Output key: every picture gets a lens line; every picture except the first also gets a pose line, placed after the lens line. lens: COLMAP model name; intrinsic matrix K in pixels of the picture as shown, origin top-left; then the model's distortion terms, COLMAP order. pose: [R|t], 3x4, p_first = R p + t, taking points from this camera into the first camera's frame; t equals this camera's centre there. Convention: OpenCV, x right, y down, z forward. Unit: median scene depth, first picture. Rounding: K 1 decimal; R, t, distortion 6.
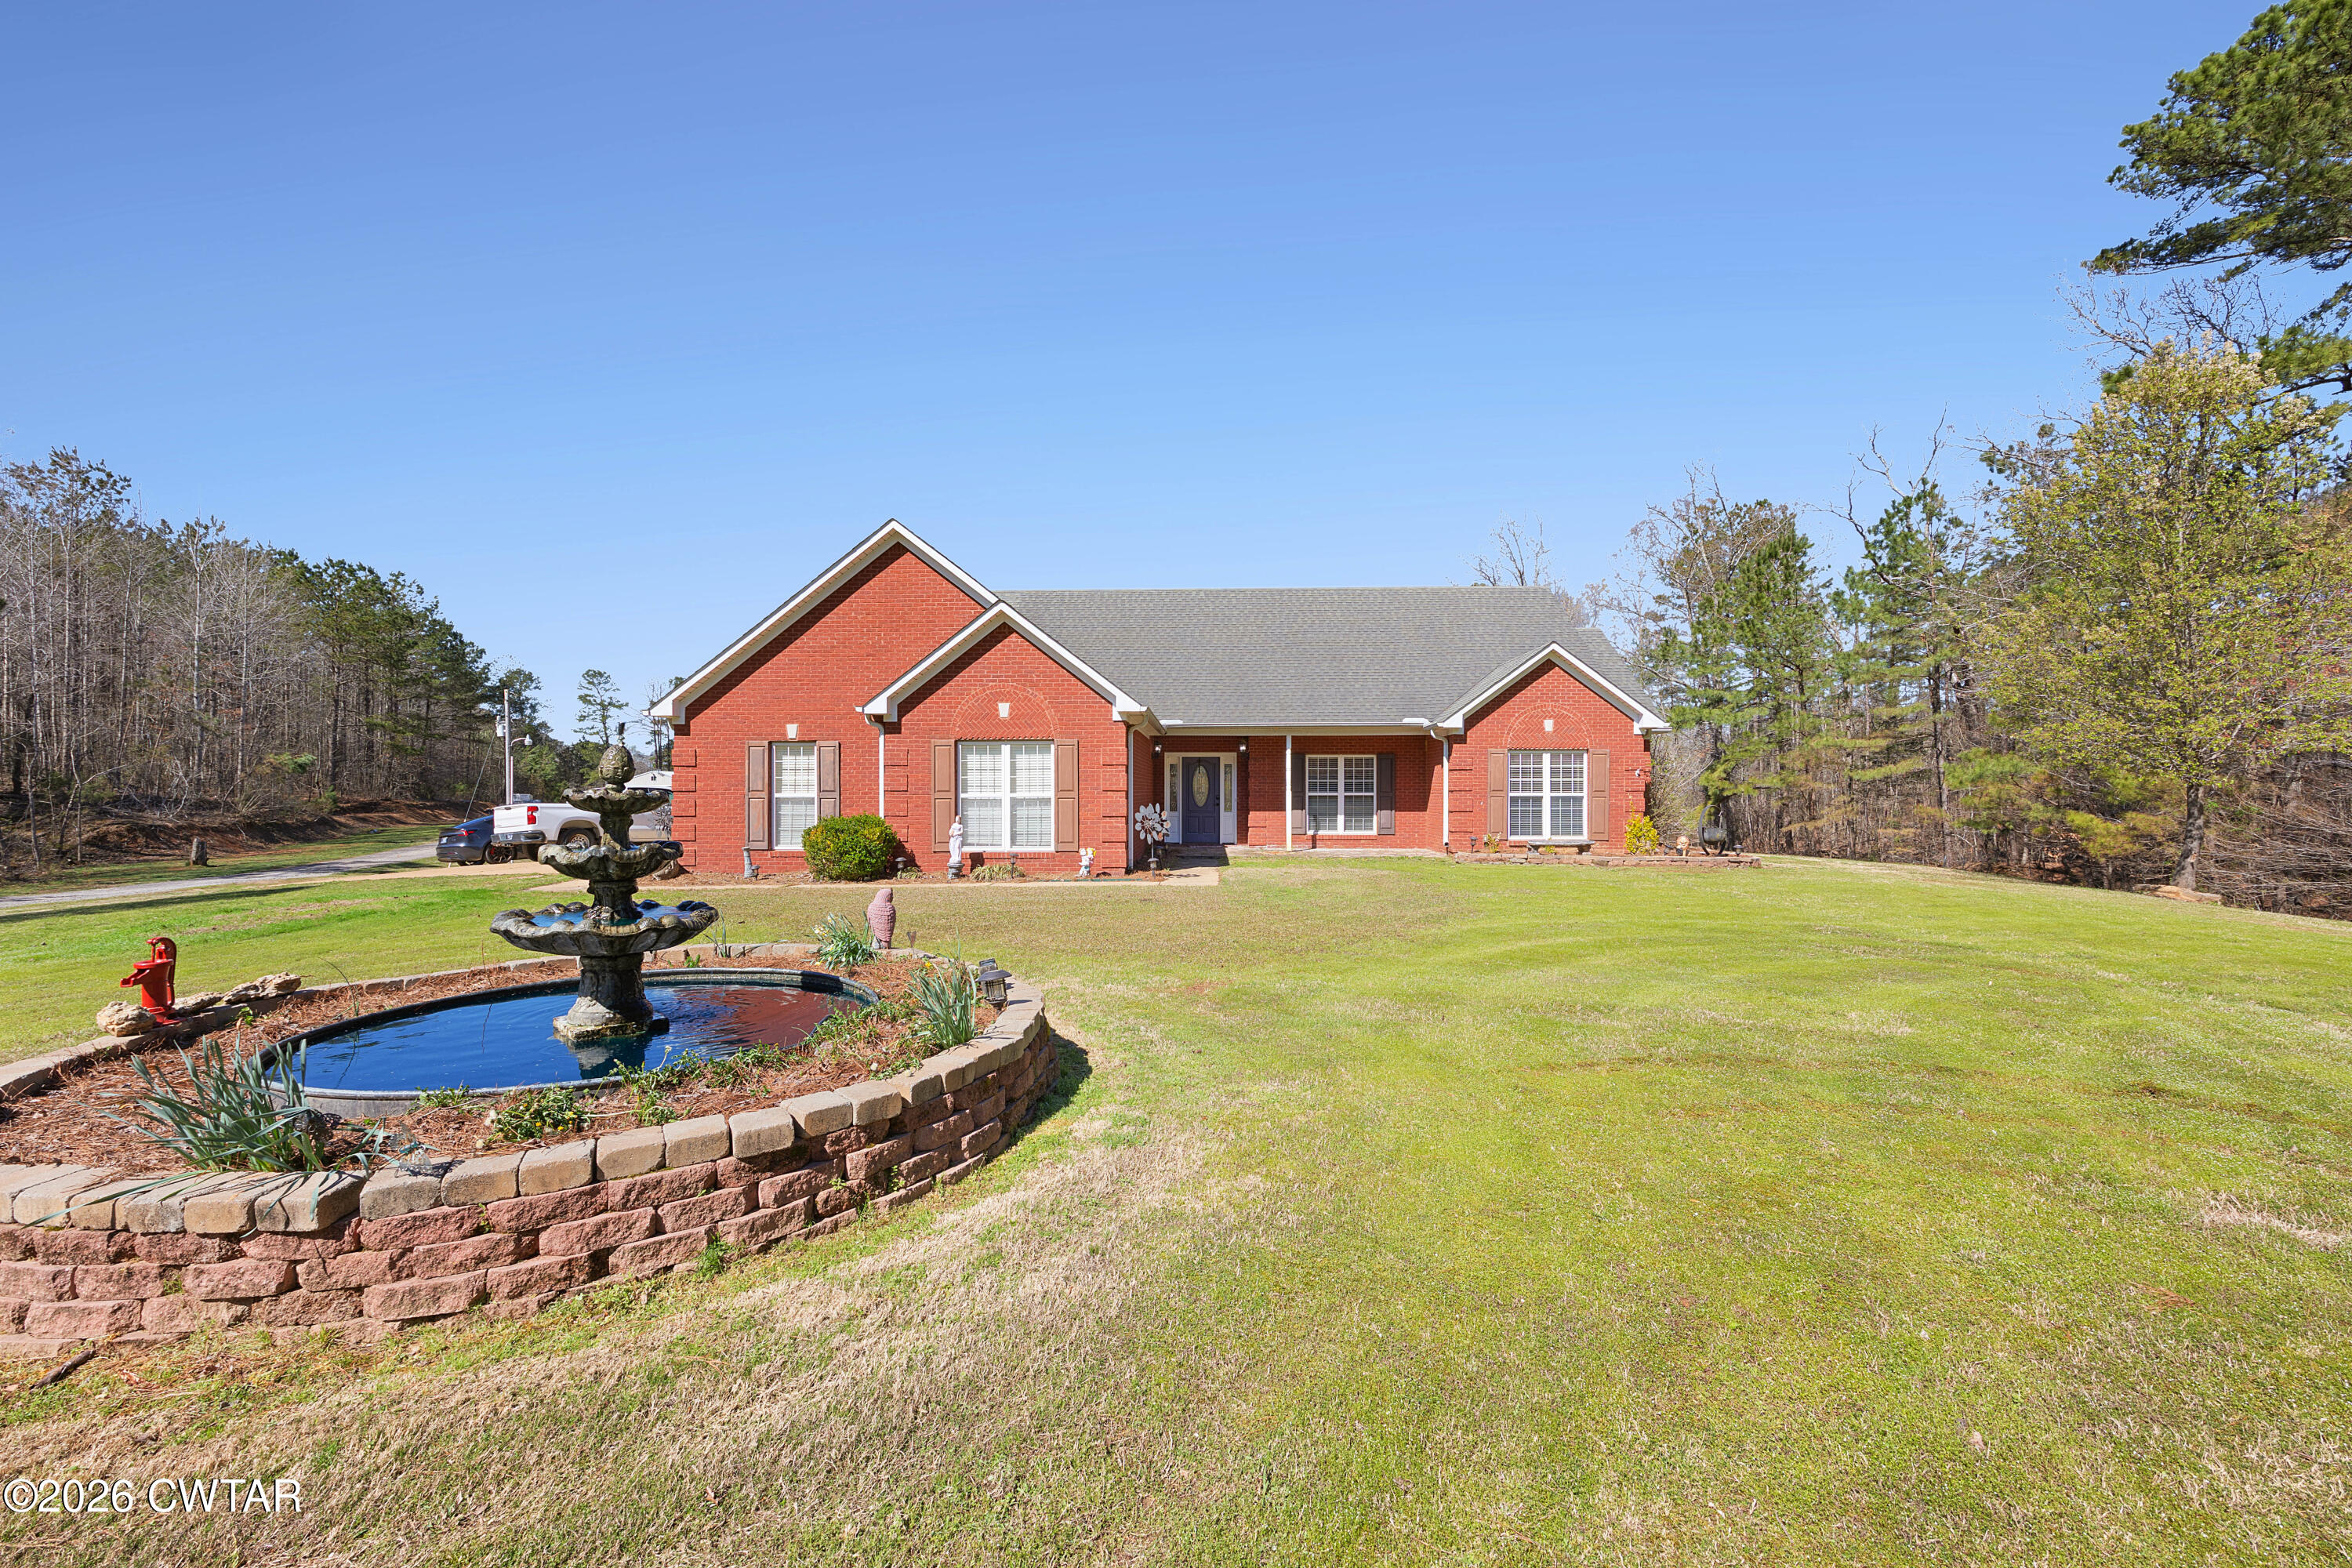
lens RADIAL K [[968.7, 0, 1194.7], [0, 968.7, 809.3], [0, 0, 1]] dist [-0.001076, 0.000025]
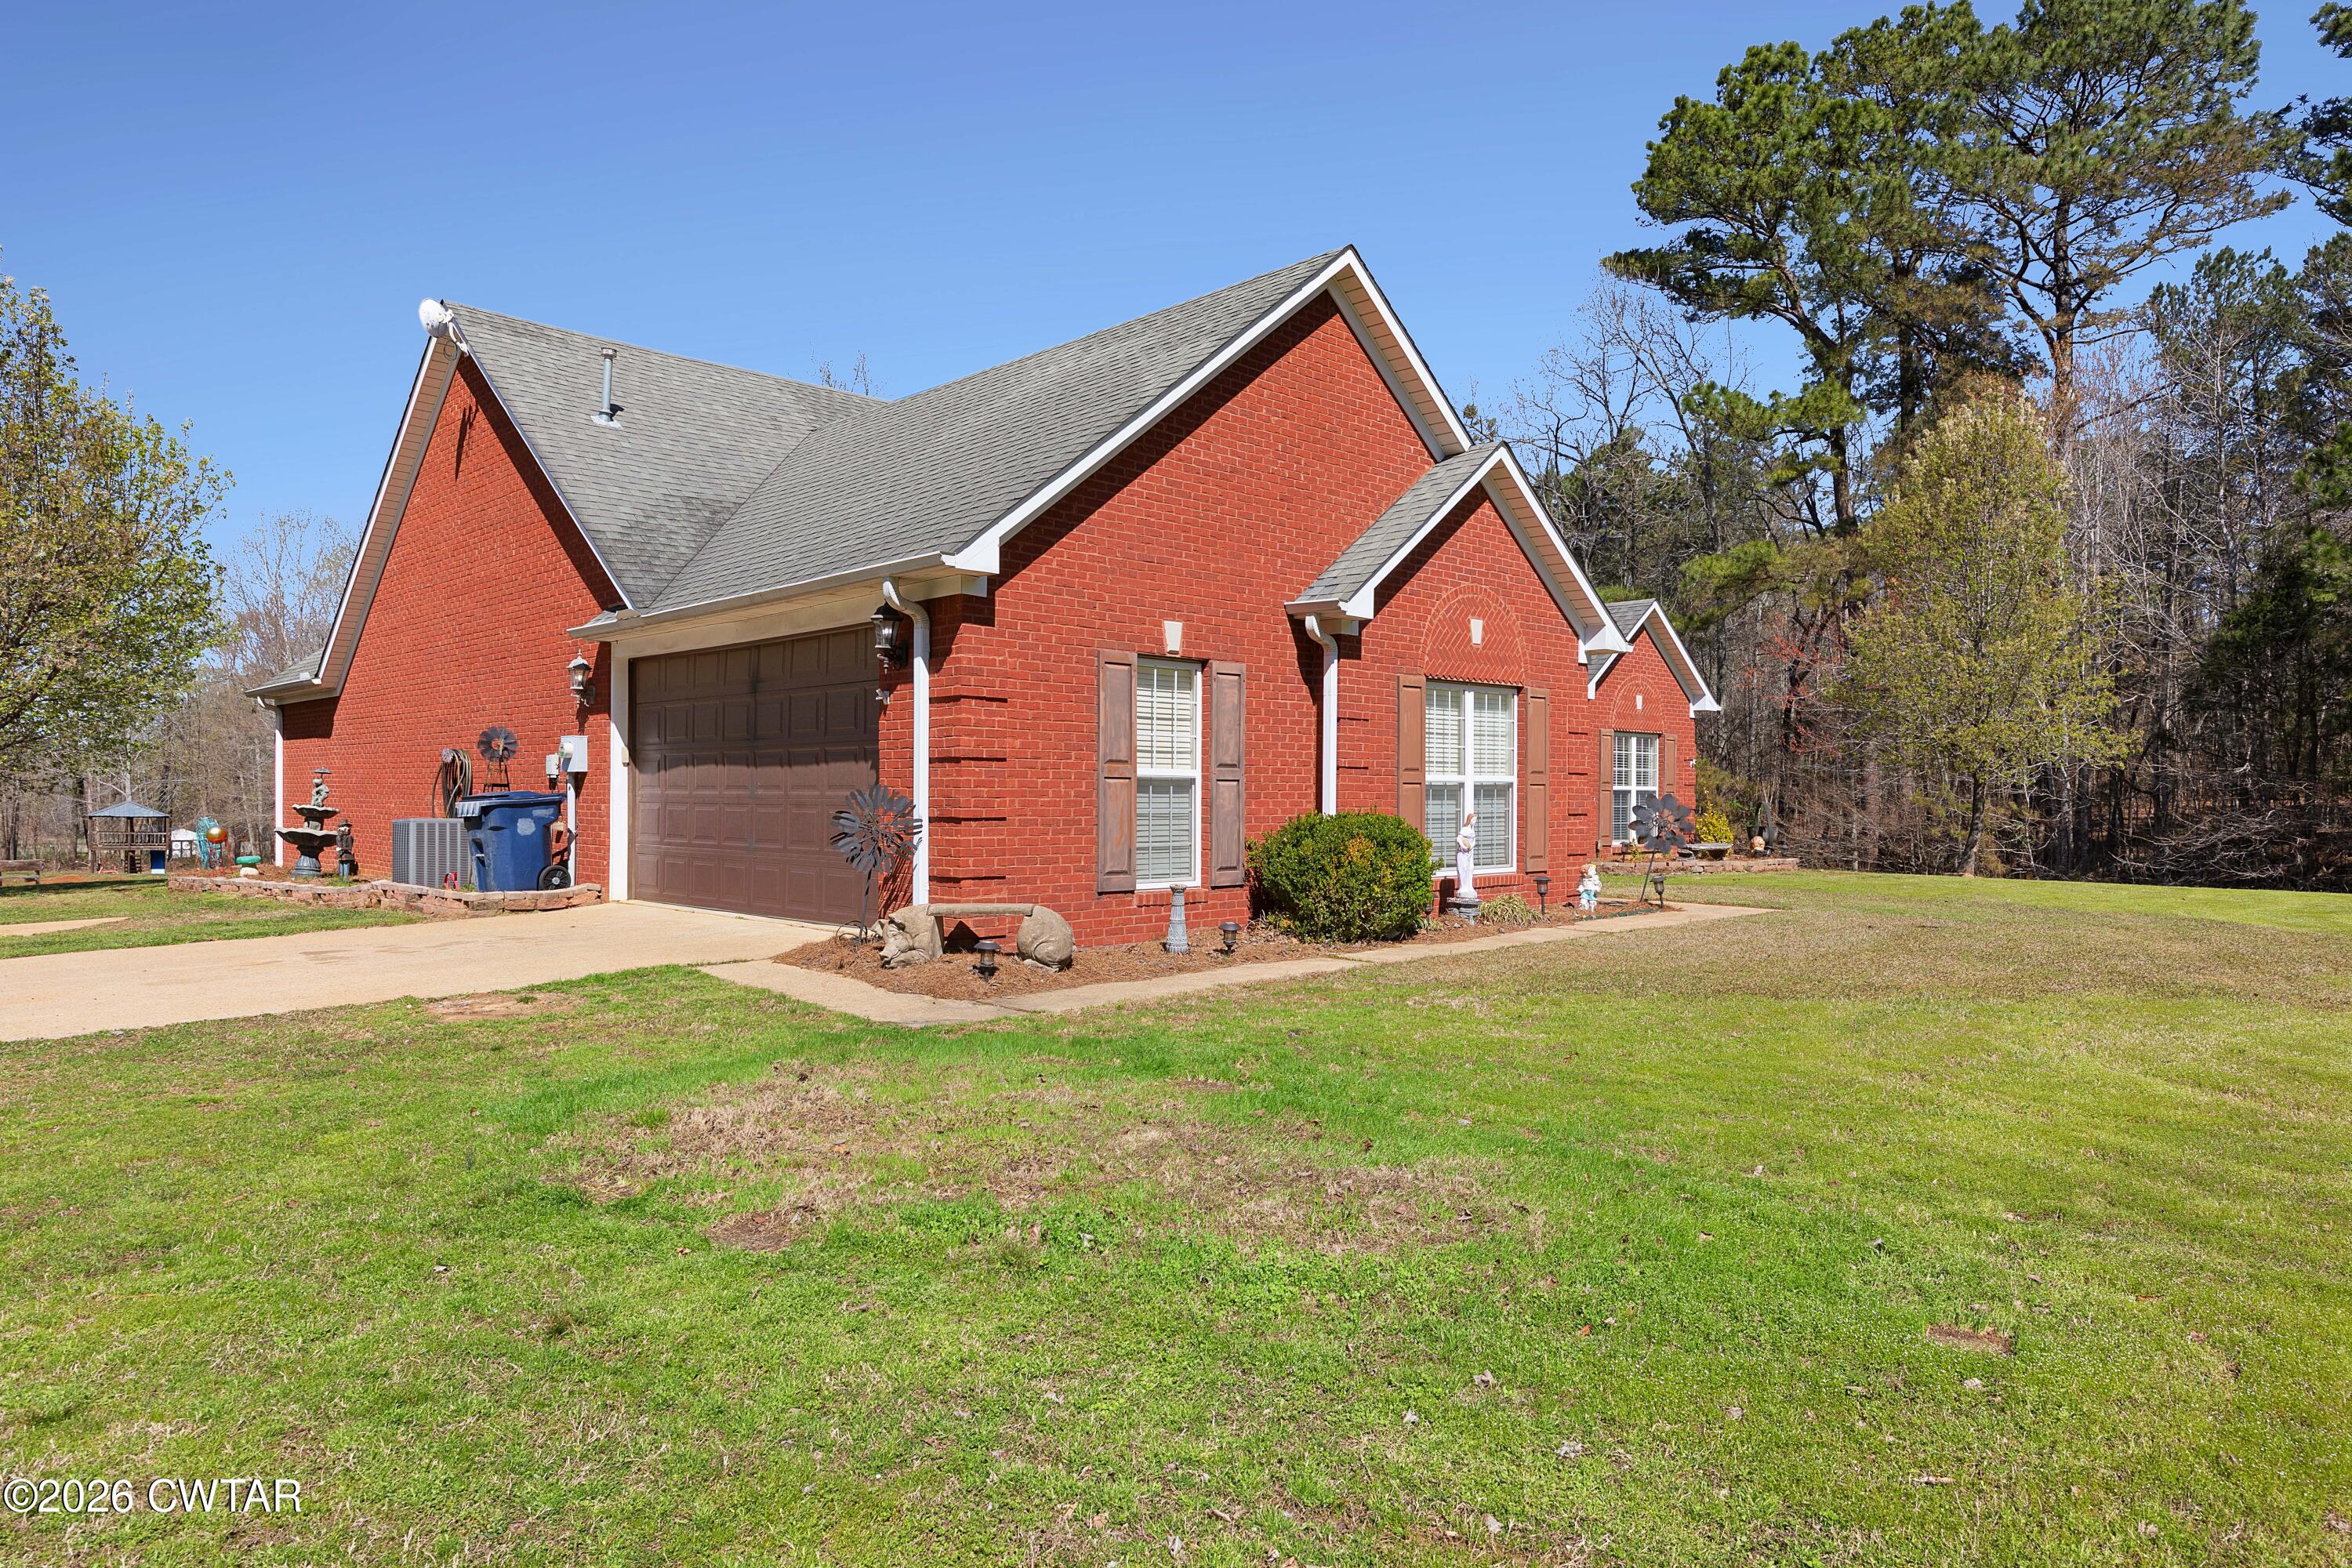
lens RADIAL K [[1455.0, 0, 1176.0], [0, 1455.0, 784.0], [0, 0, 1]] dist [0.002105, 0.000228]
pose [[0.716454, 0.015709, 0.697458, -0.904129], [-0.008474, 0.999869, -0.013815, 0.000914], [-0.697583, 0.003988, 0.716493, 0.495516]]
